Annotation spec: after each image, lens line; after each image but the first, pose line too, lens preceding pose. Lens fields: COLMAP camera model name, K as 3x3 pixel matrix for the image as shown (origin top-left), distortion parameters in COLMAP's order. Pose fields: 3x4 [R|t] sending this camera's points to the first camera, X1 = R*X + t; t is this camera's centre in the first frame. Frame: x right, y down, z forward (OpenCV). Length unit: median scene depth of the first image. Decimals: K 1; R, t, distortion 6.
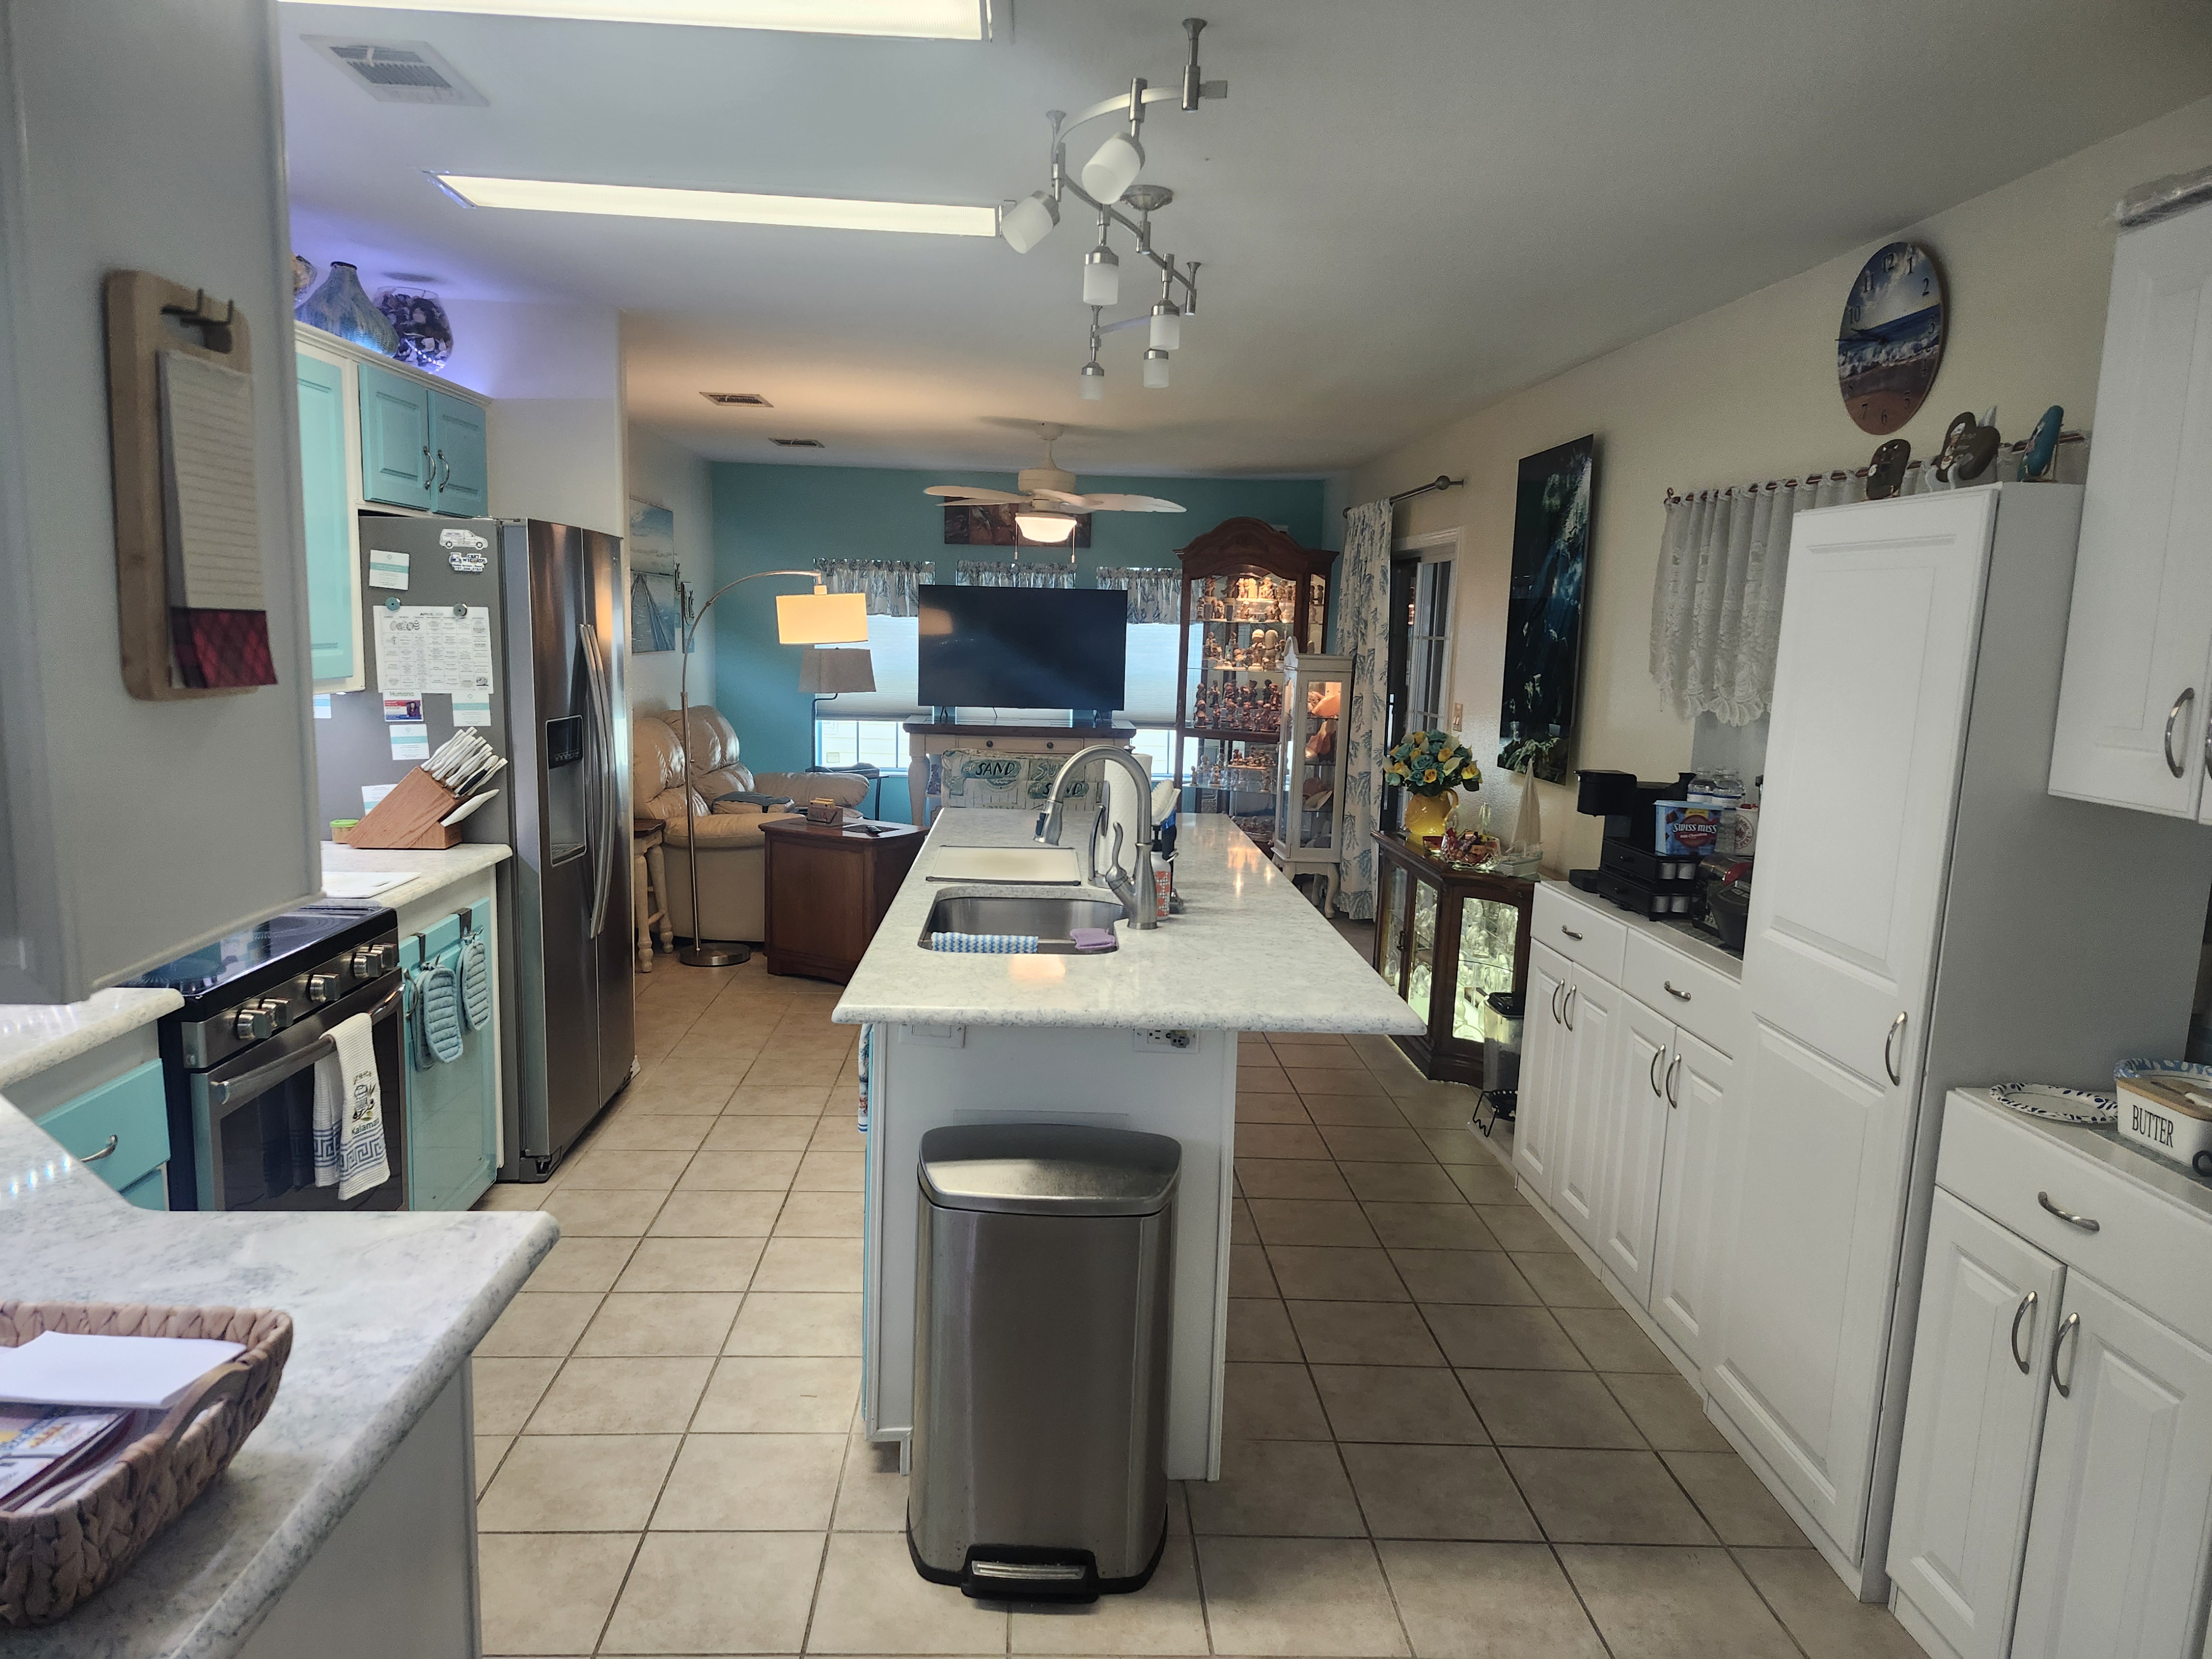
lens RADIAL K [[1511.1, 0, 1093.7], [0, 1511.1, 836.1], [0, 0, 1]] dist [0.113901, -0.141838]
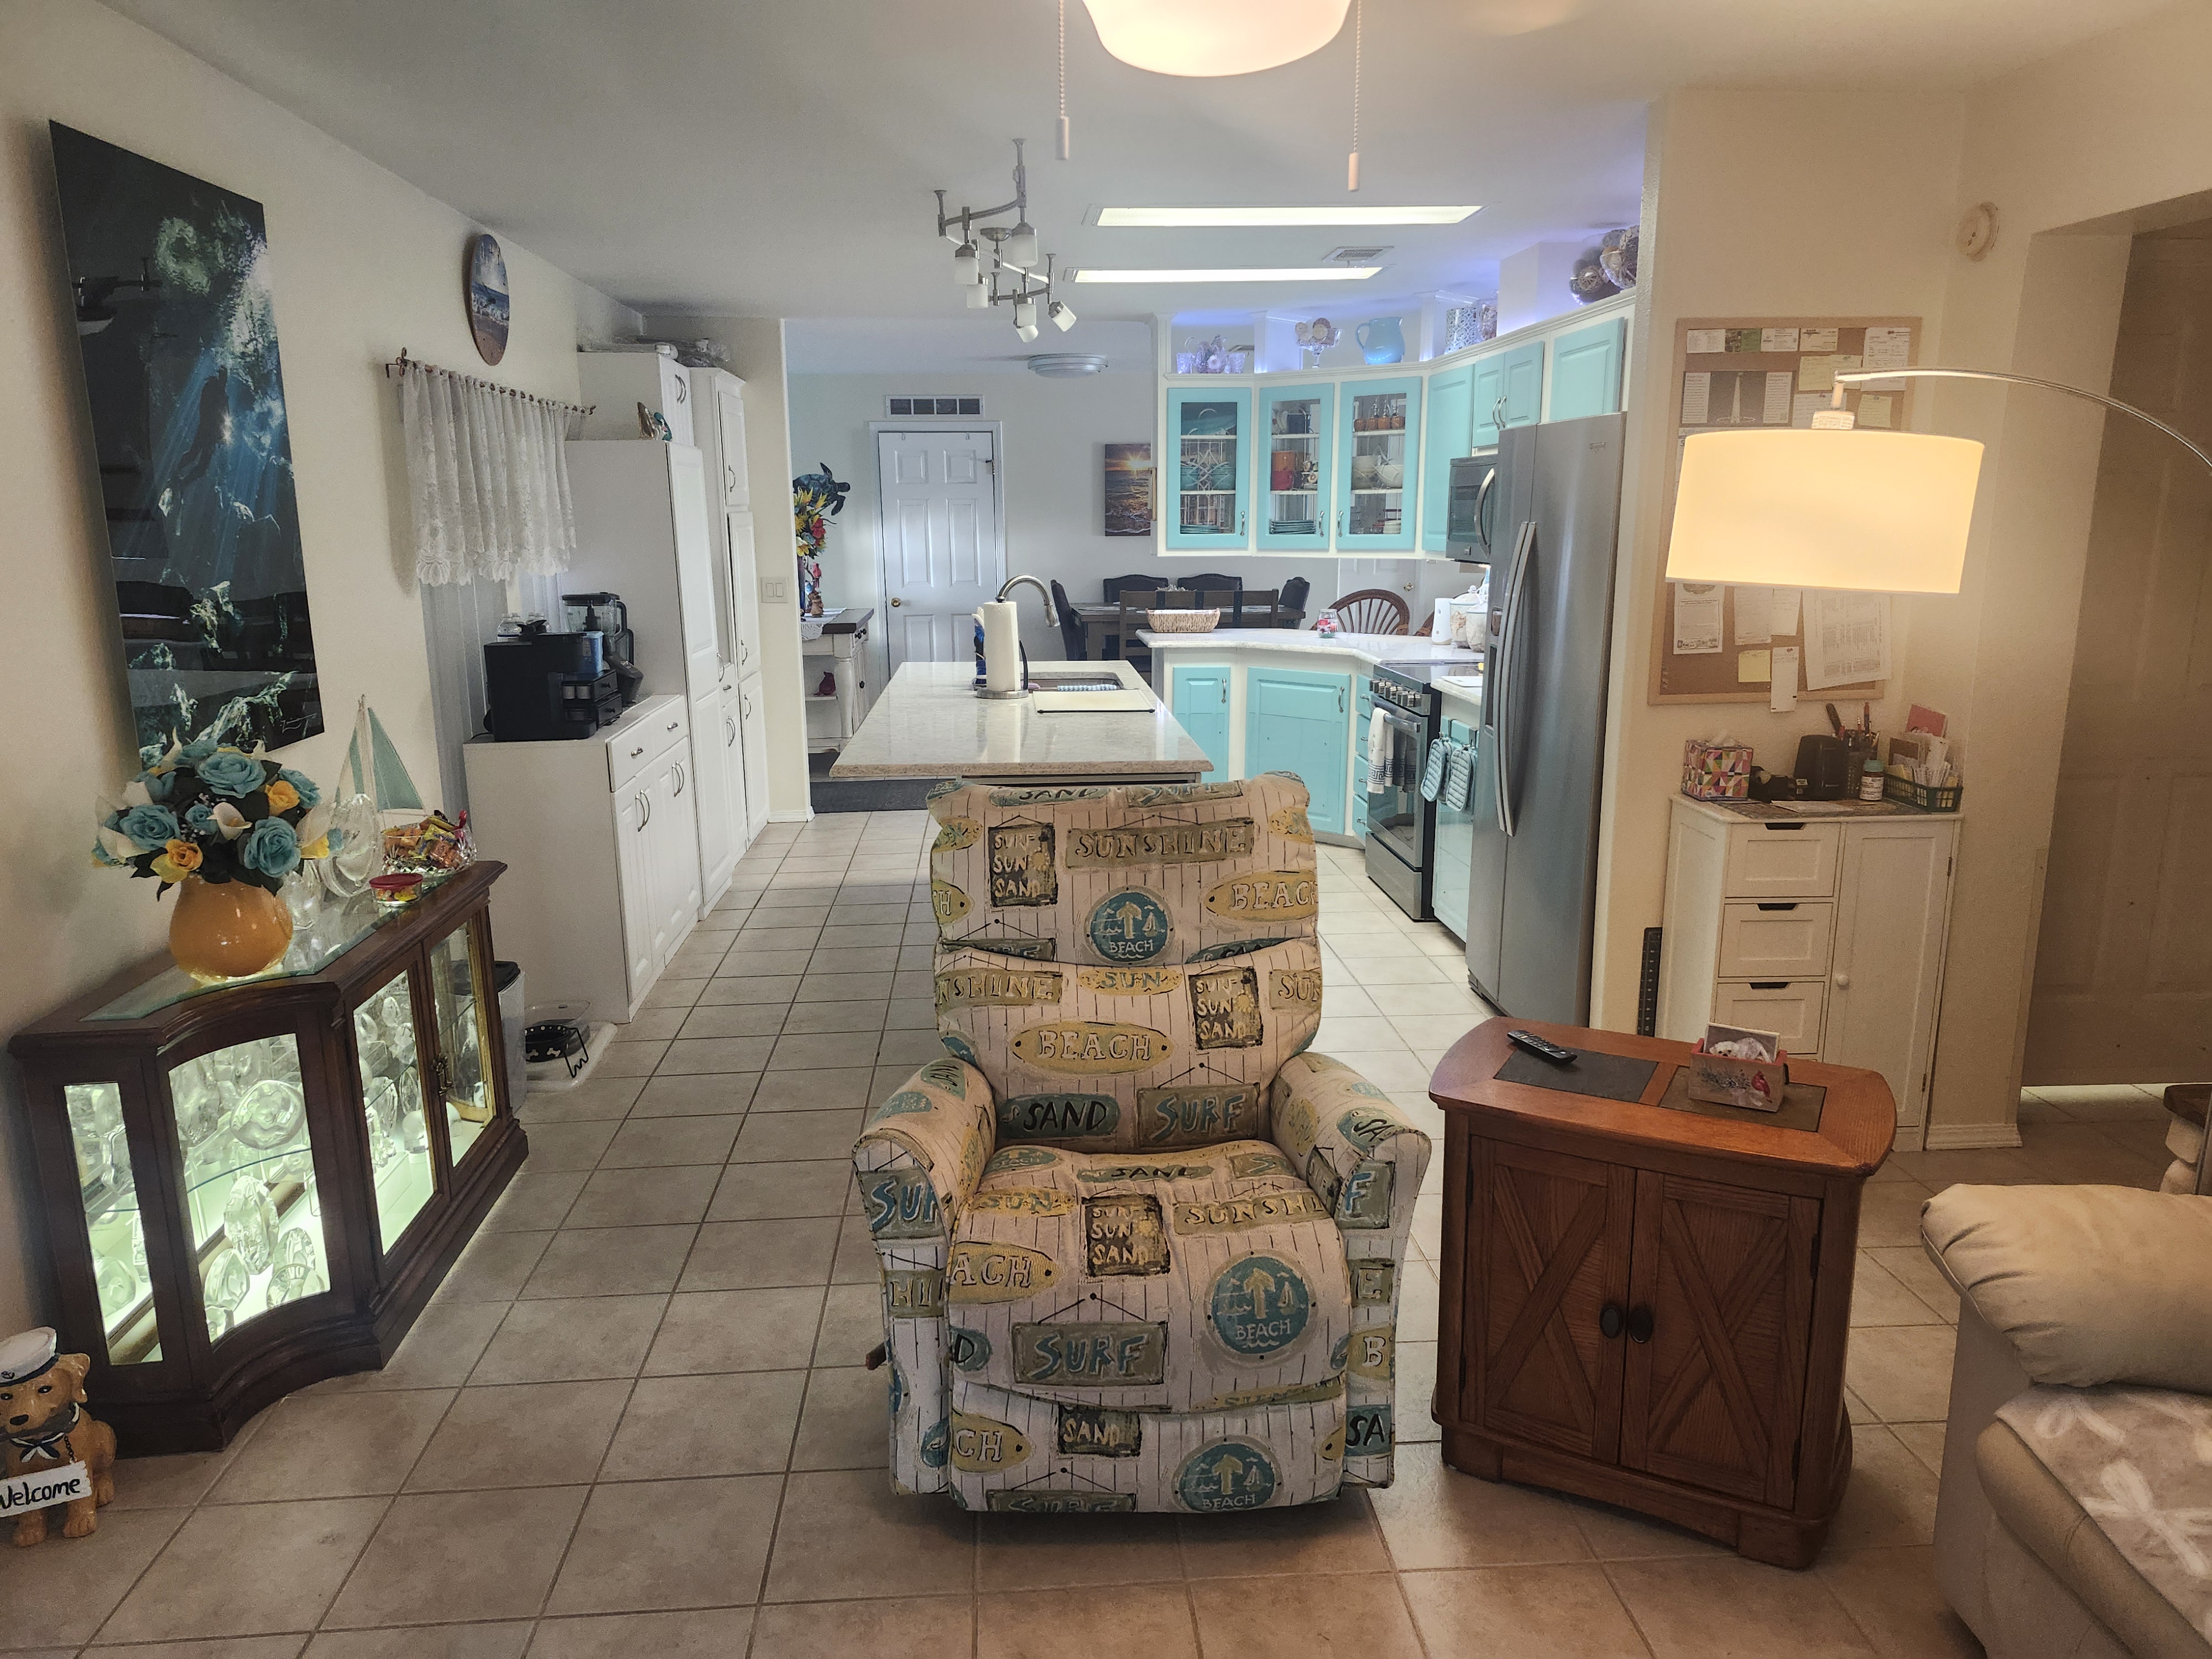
lens RADIAL K [[1514.8, 0, 1100.1], [0, 1514.8, 840.3], [0, 0, 1]] dist [0.125187, -0.148091]
pose [[-0.999318, -0.015883, -0.033334, -0.023738], [-0.026513, 0.936974, 0.348391, -0.314209], [0.025699, 0.349038, -0.936756, 2.199816]]
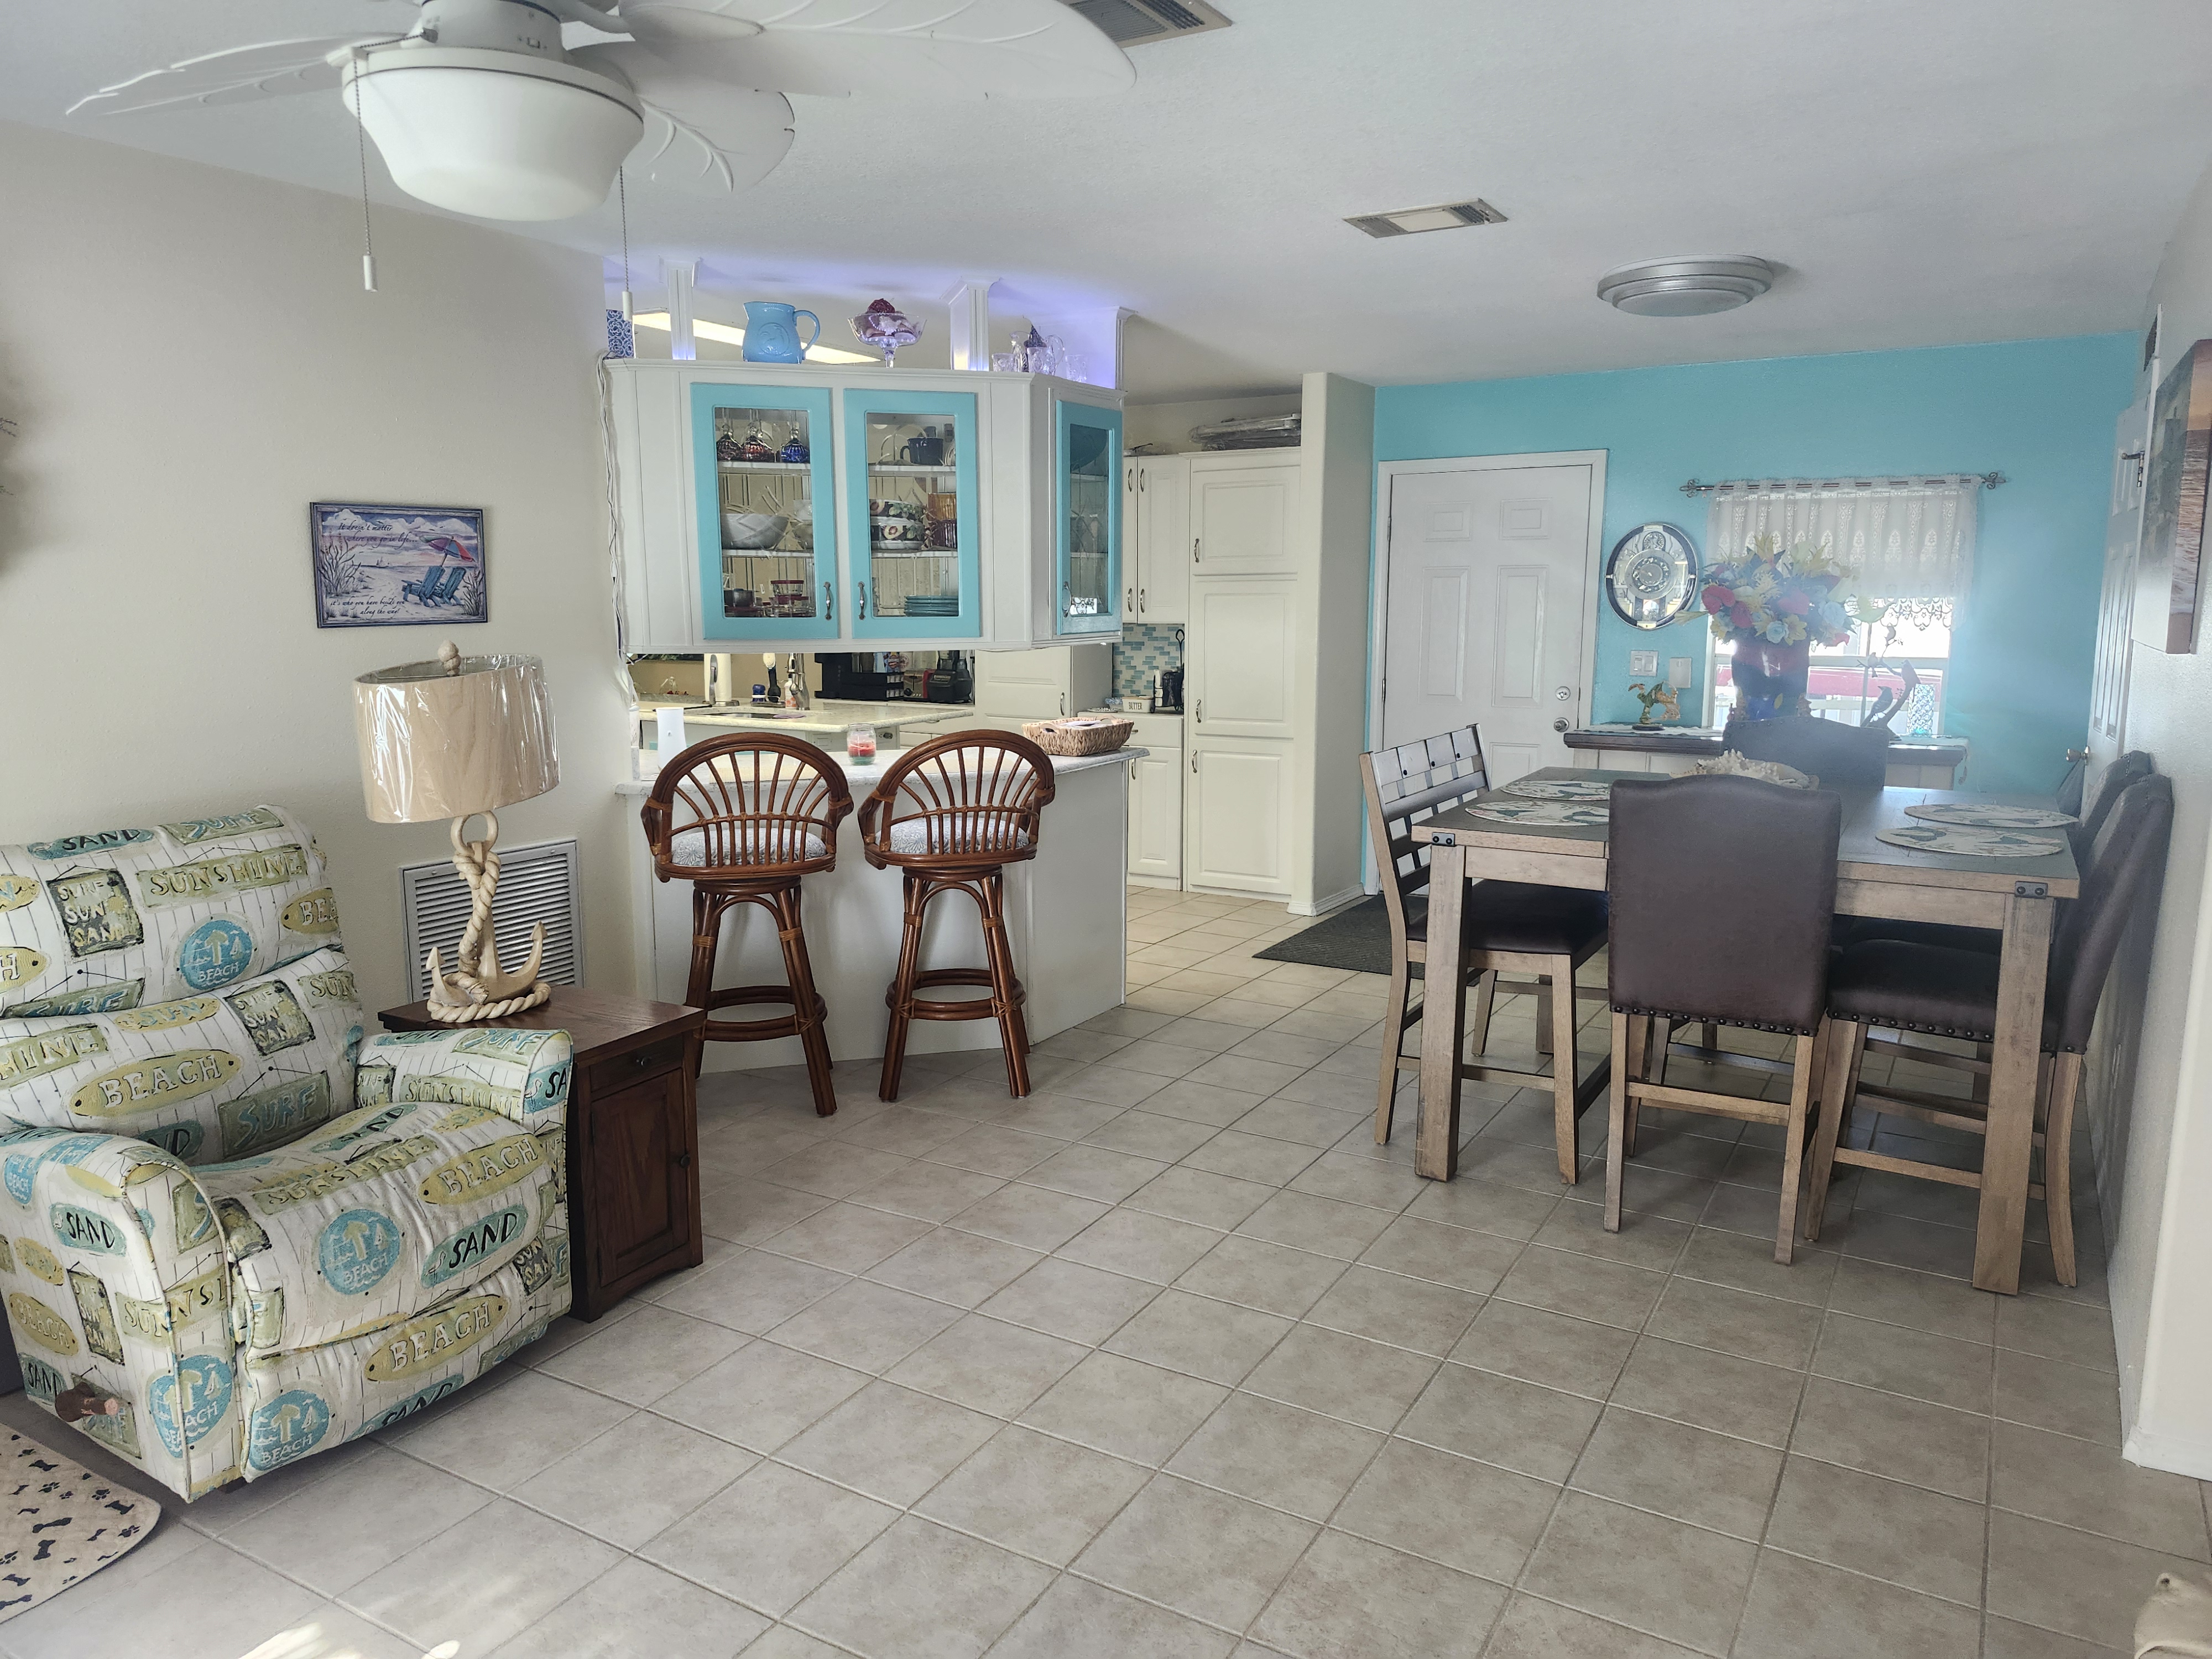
lens RADIAL K [[1511.9, 0, 1086.3], [0, 1511.9, 830.2], [0, 0, 1]] dist [0.118051, -0.146942]
pose [[0.542010, -0.163902, 0.824234, -1.318664], [0.135082, 0.985035, 0.107049, 0.039922], [-0.829444, 0.053317, 0.556039, -0.495878]]
